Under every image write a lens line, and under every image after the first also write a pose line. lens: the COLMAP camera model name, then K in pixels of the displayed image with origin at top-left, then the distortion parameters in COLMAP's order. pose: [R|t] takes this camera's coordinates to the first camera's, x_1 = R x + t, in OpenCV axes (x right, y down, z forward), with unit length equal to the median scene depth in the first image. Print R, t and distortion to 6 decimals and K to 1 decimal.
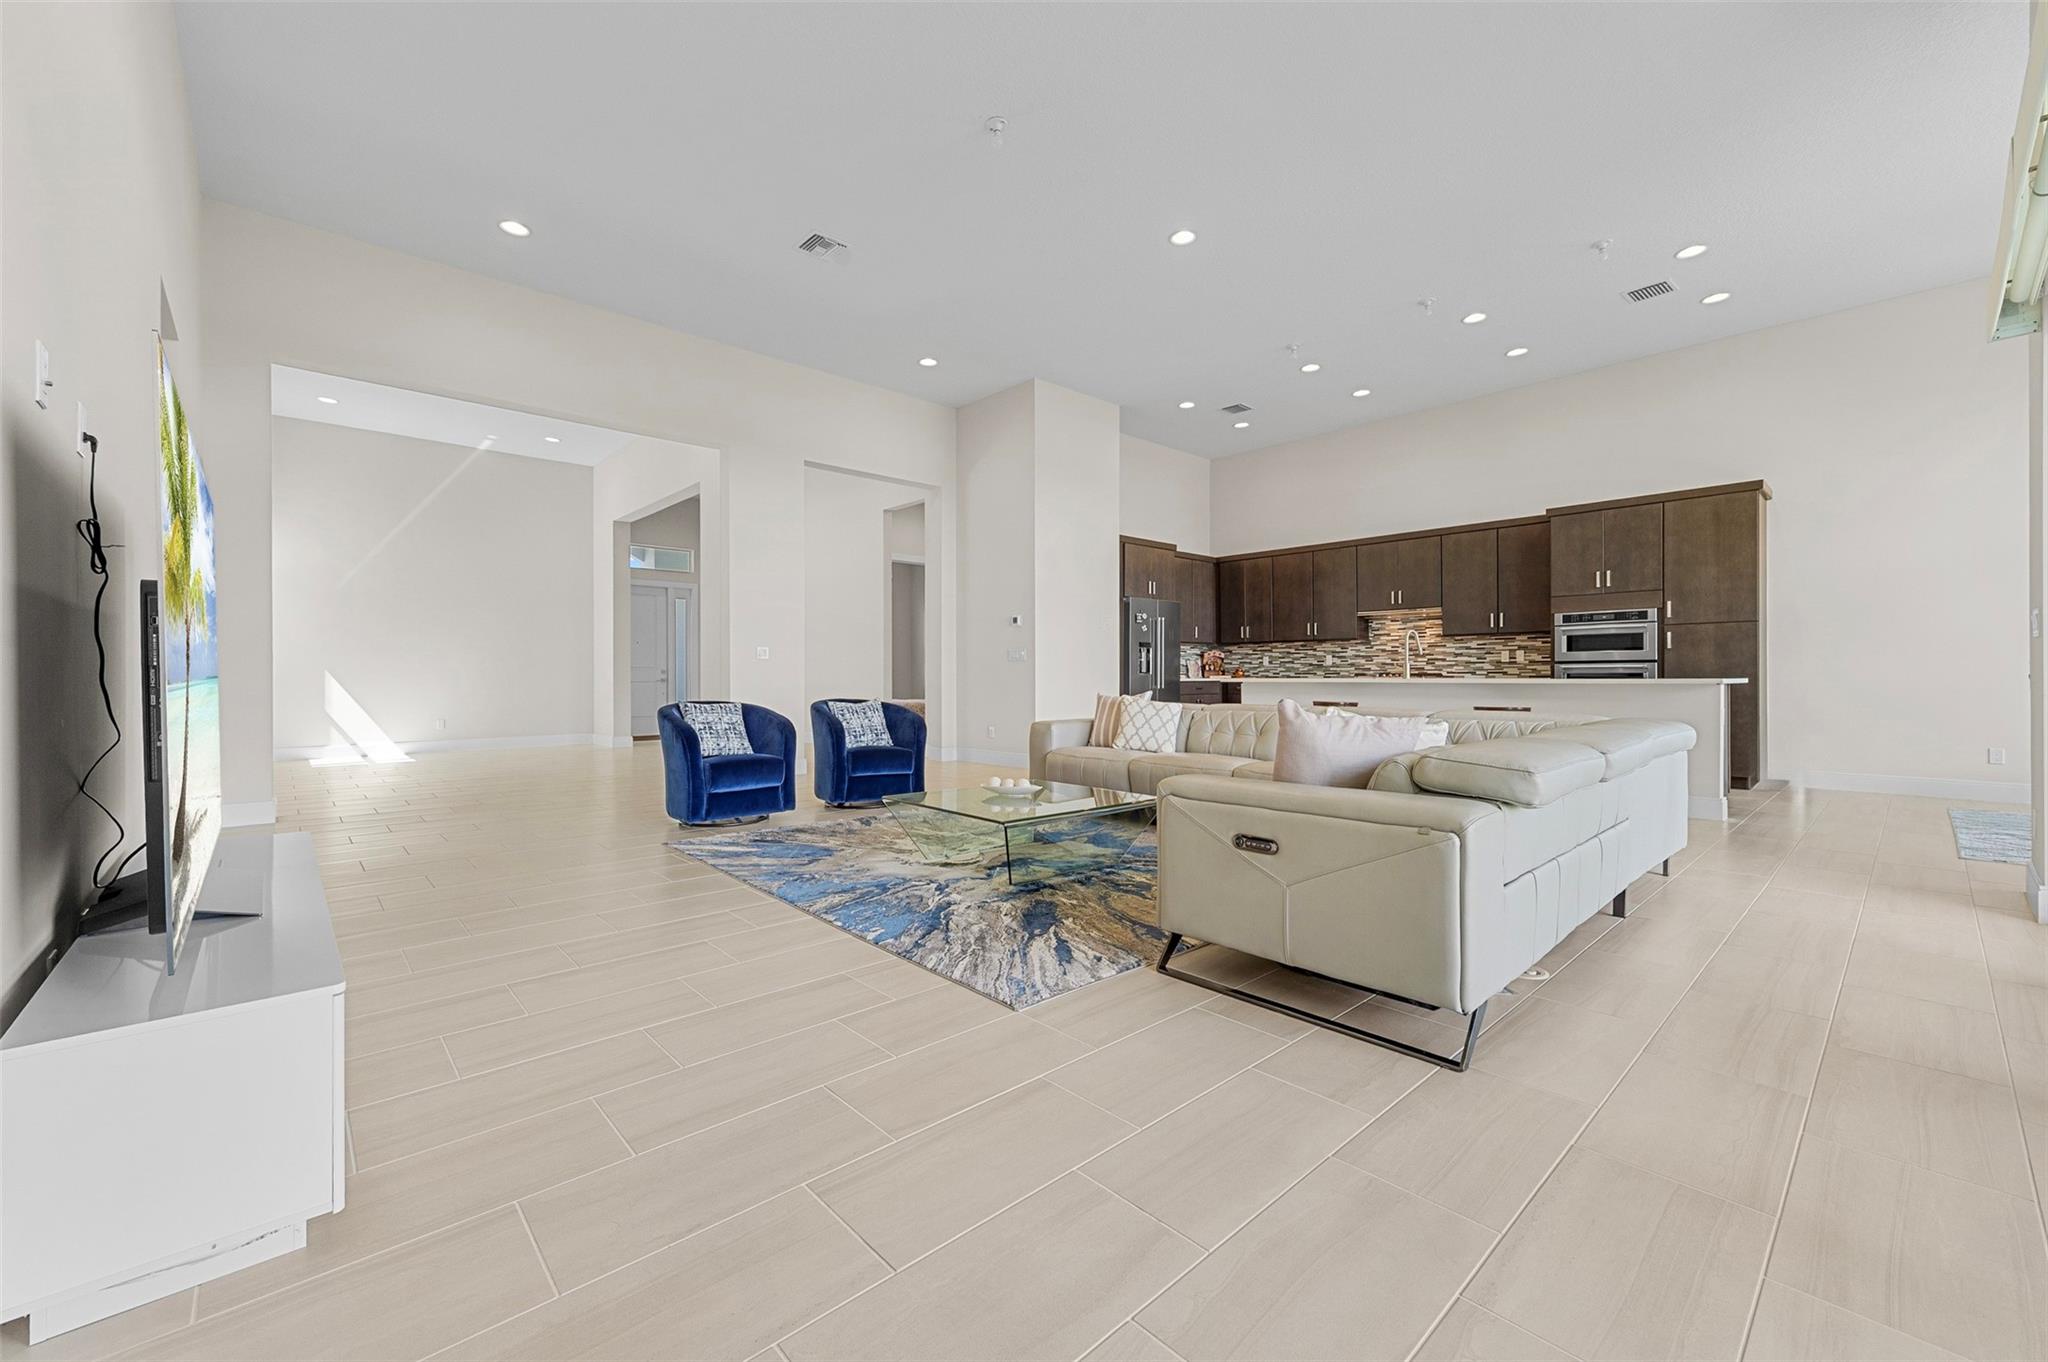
lens RADIAL K [[812.4, 0, 1014.6], [0, 812.4, 679.9], [0, 0, 1]] dist [0.002173, -0.000809]
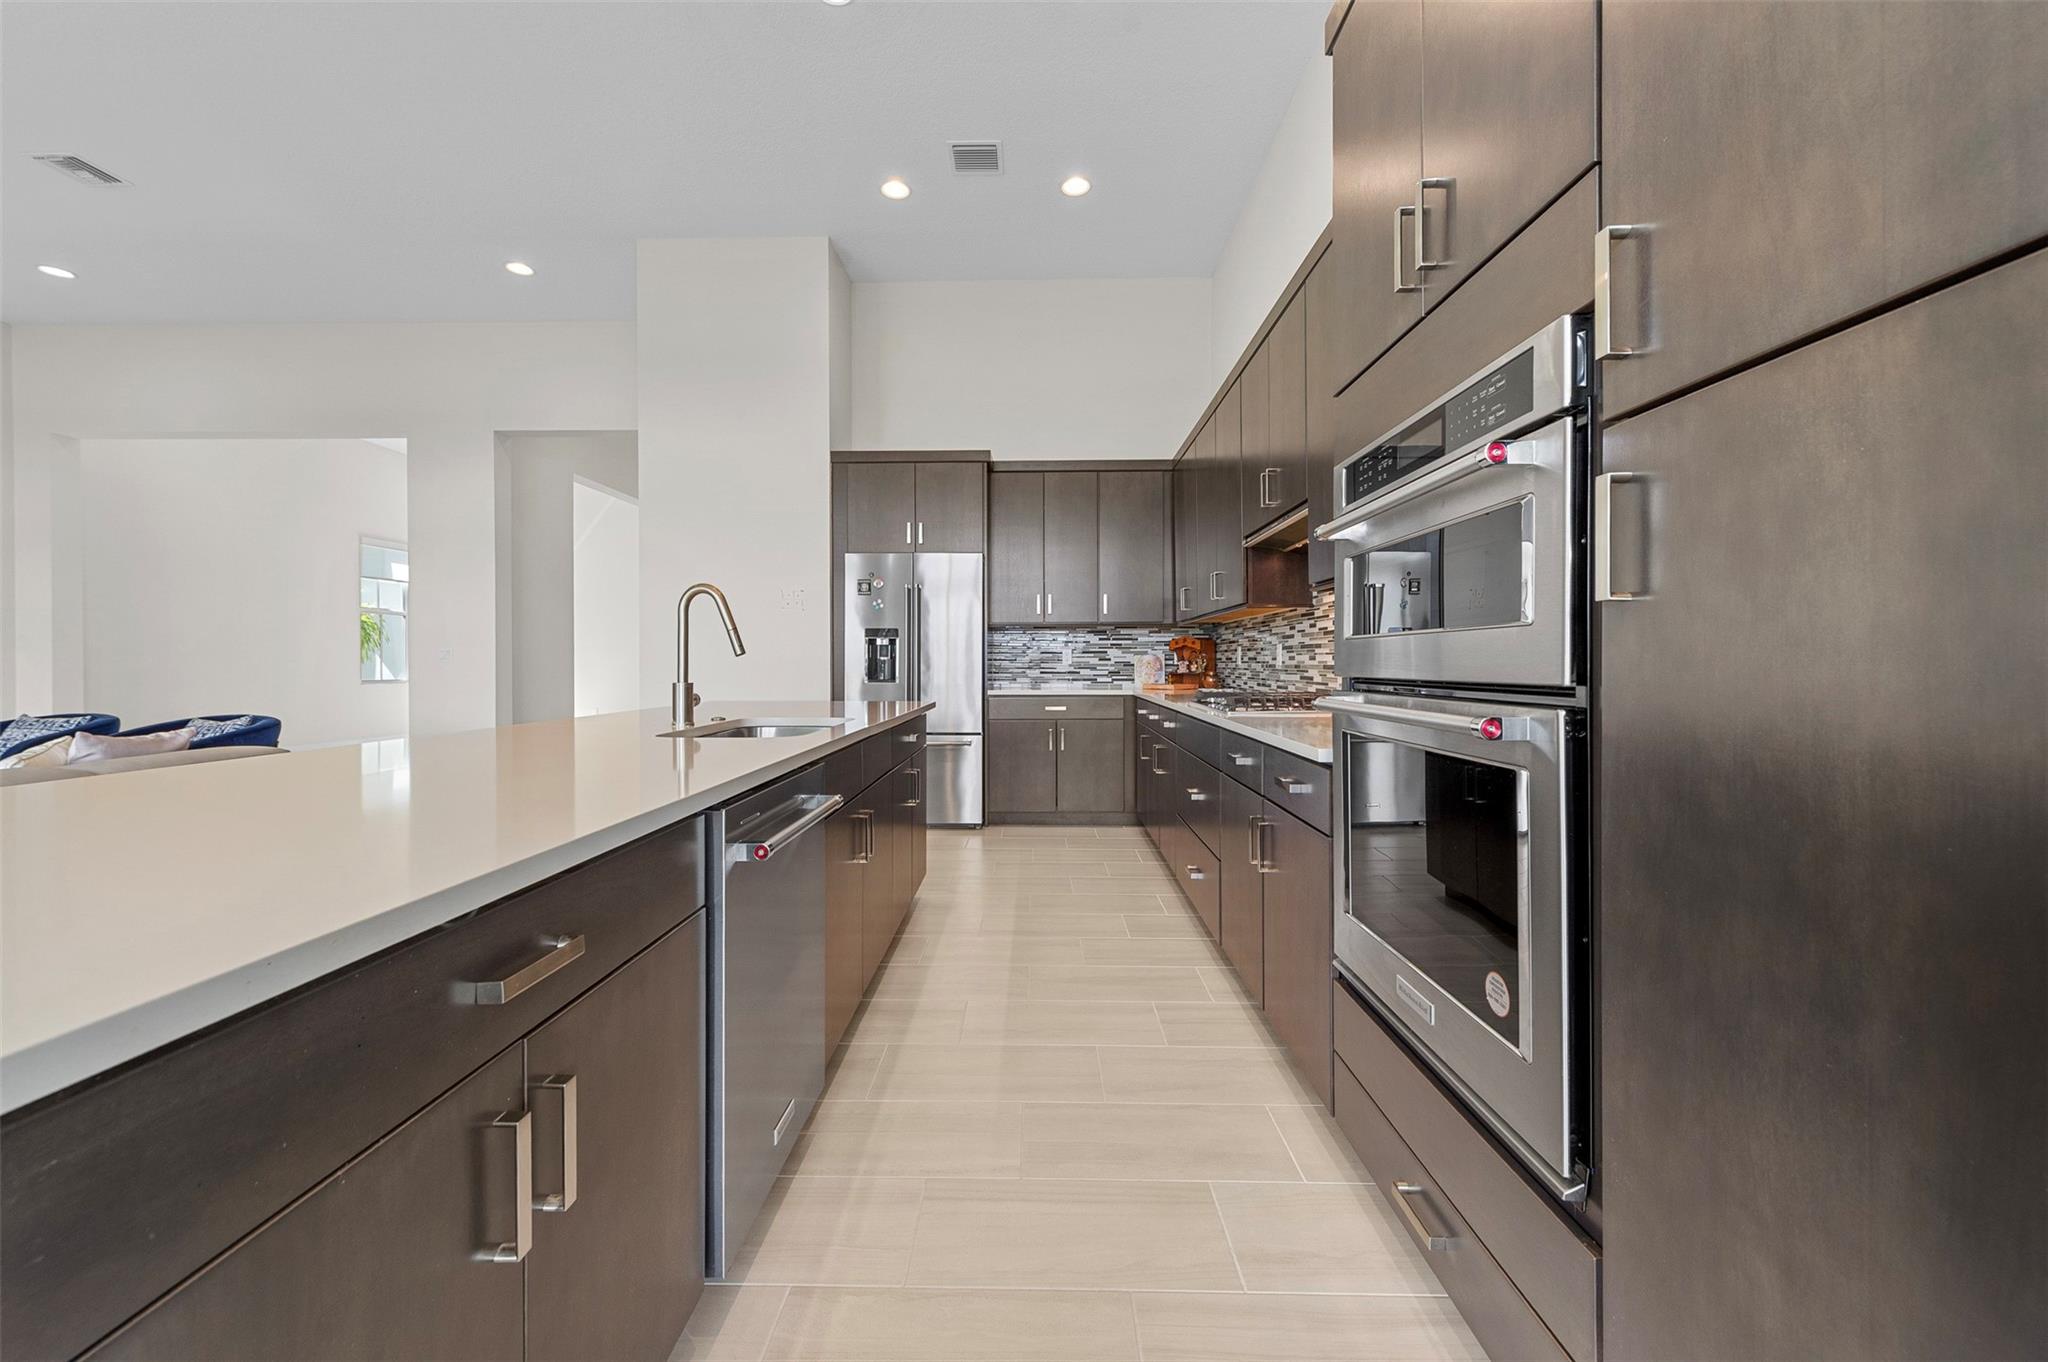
lens RADIAL K [[812.4, 0, 1018.6], [0, 812.4, 672.7], [0, 0, 1]] dist [0.002173, -0.000809]
pose [[0.724072, 0.009308, -0.689661, 0.671649], [-0.001269, 0.999925, 0.012164, -0.023538], [0.689723, -0.007932, 0.724030, 0.685240]]
